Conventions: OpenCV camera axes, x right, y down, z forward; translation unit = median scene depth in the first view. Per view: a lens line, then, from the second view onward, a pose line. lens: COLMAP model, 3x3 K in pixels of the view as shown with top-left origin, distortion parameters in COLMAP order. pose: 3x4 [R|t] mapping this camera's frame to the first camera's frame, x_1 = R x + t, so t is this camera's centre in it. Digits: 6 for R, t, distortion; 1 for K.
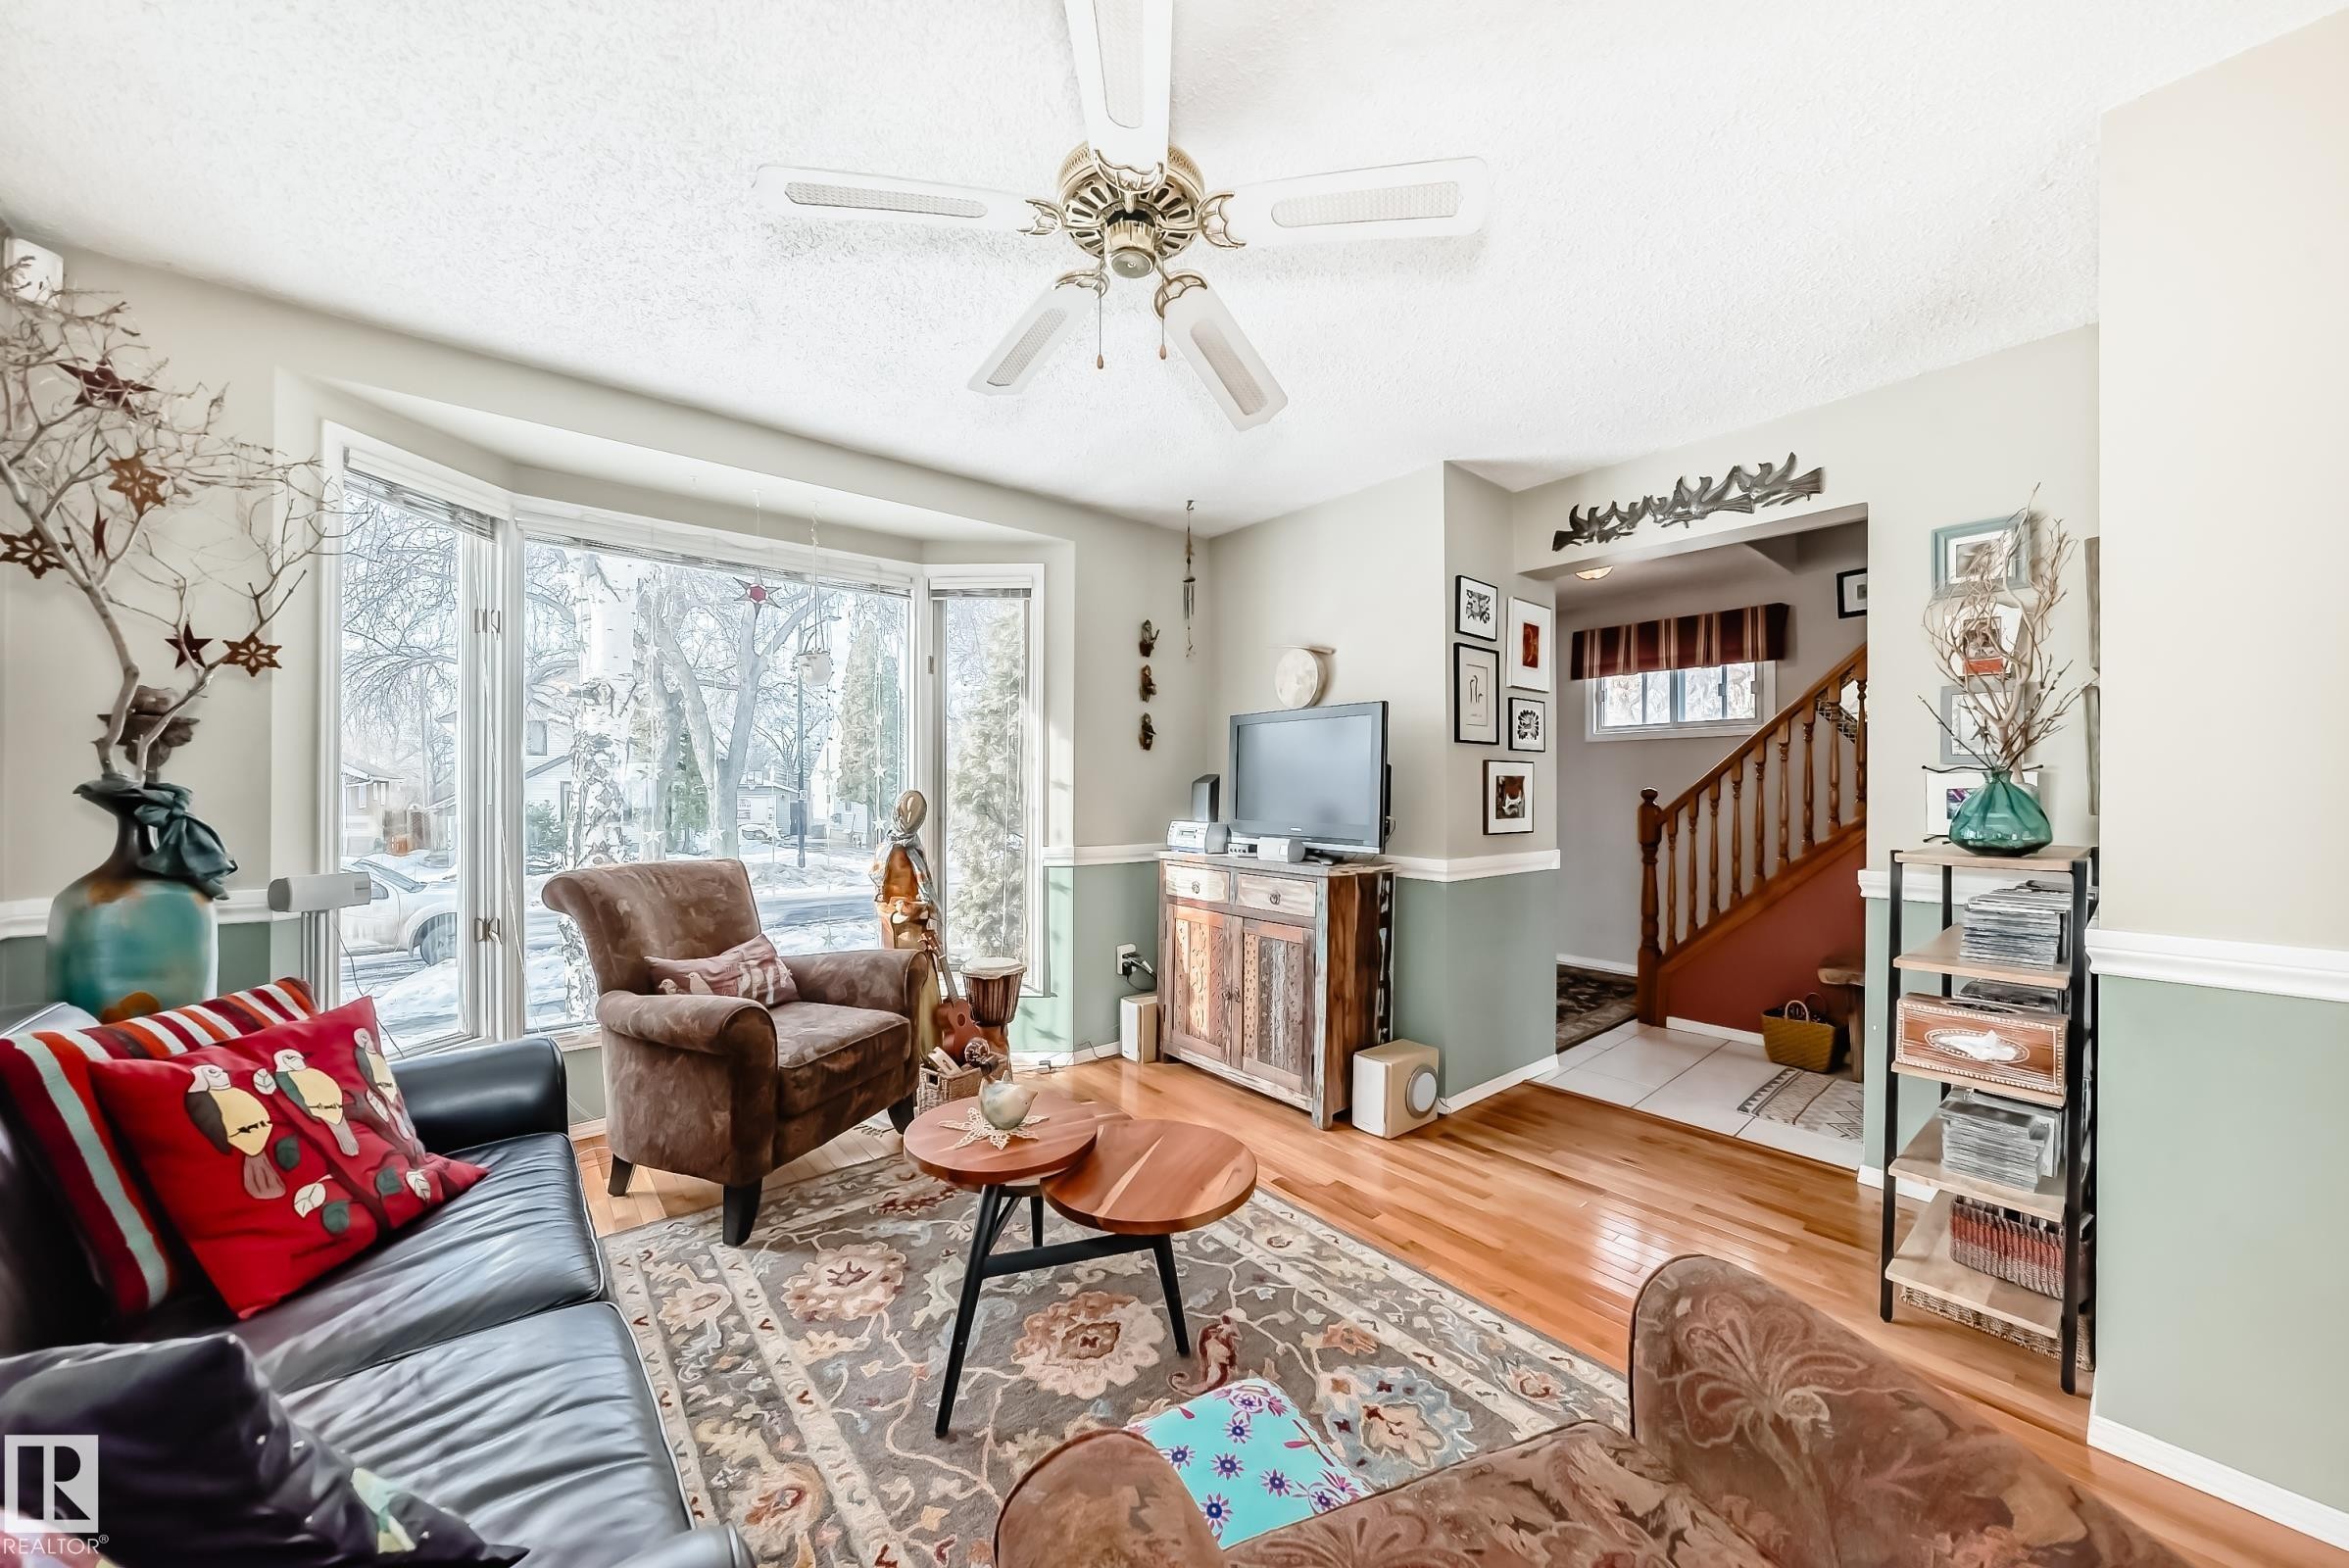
lens RADIAL K [[832.7, 0, 1197.3], [0, 832.7, 793.2], [0, 0, 1]] dist [-0.009467, 0.000013]
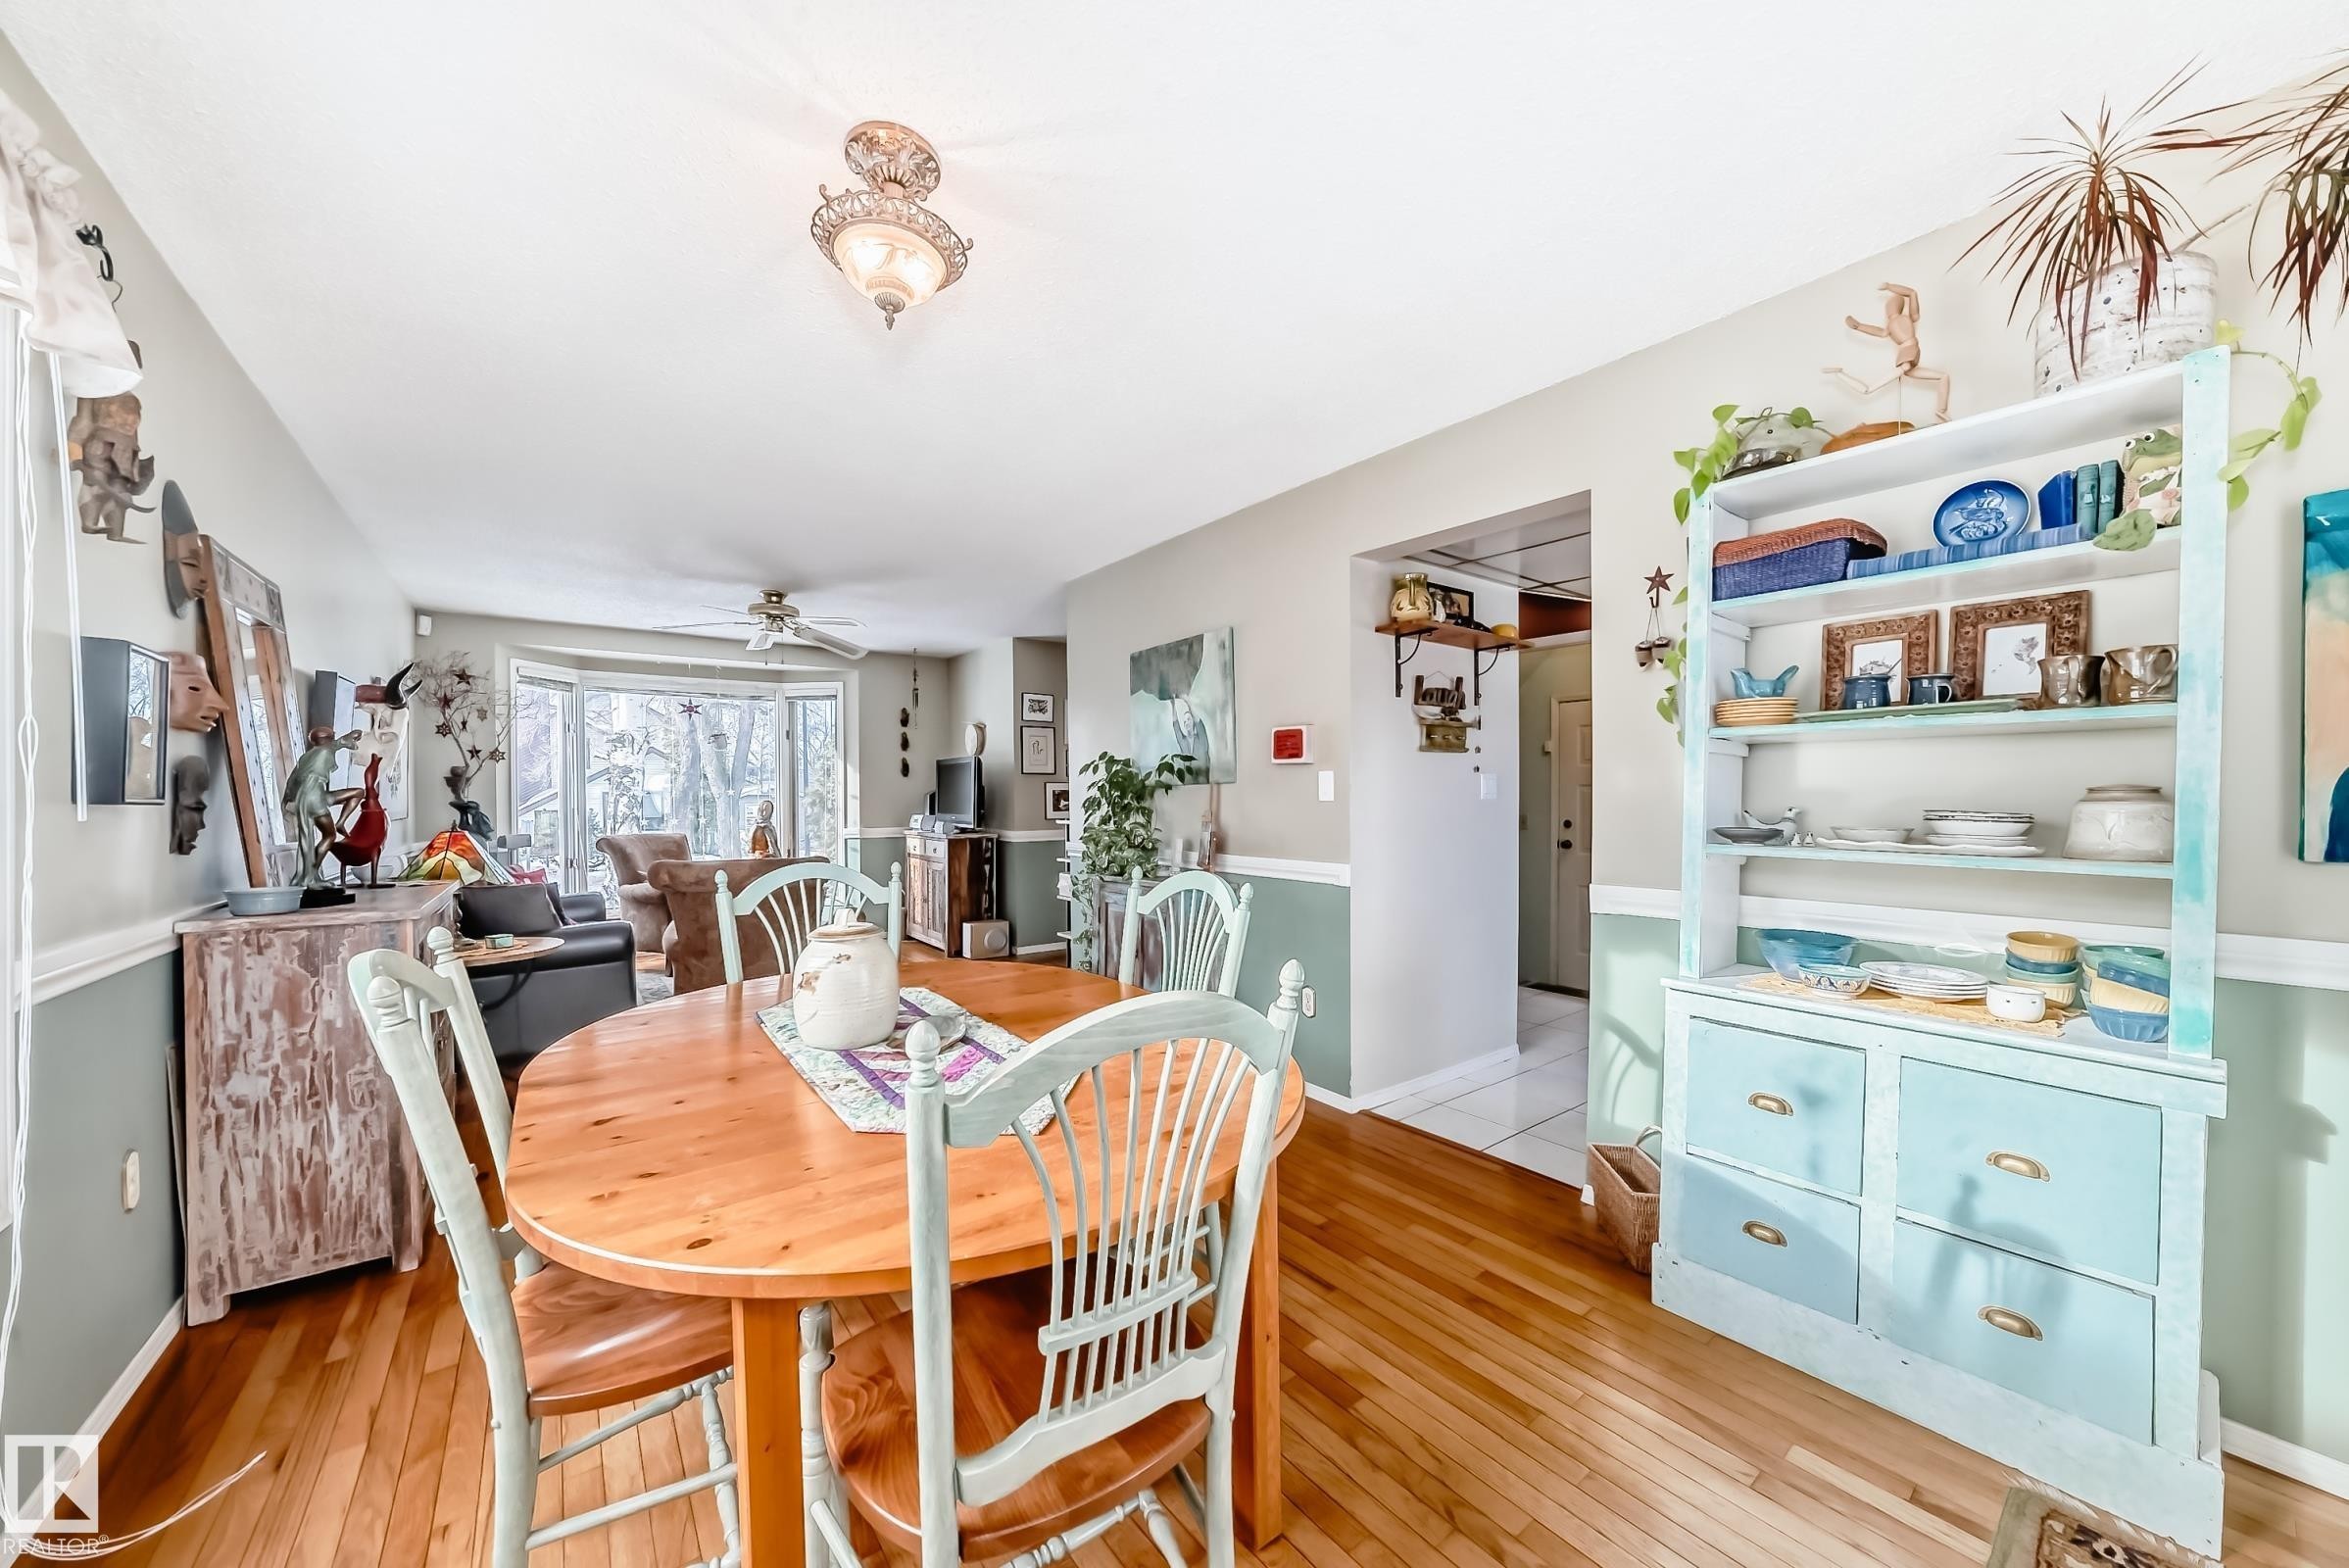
lens RADIAL K [[831.8, 0, 1171.2], [0, 831.8, 793.9], [0, 0, 1]] dist [-0.001155, 0.000043]
pose [[0.998434, -0.009506, -0.055133, 0.764117], [0.009258, 0.999946, -0.004750, 0.000636], [0.055176, 0.004232, 0.998468, -0.993031]]
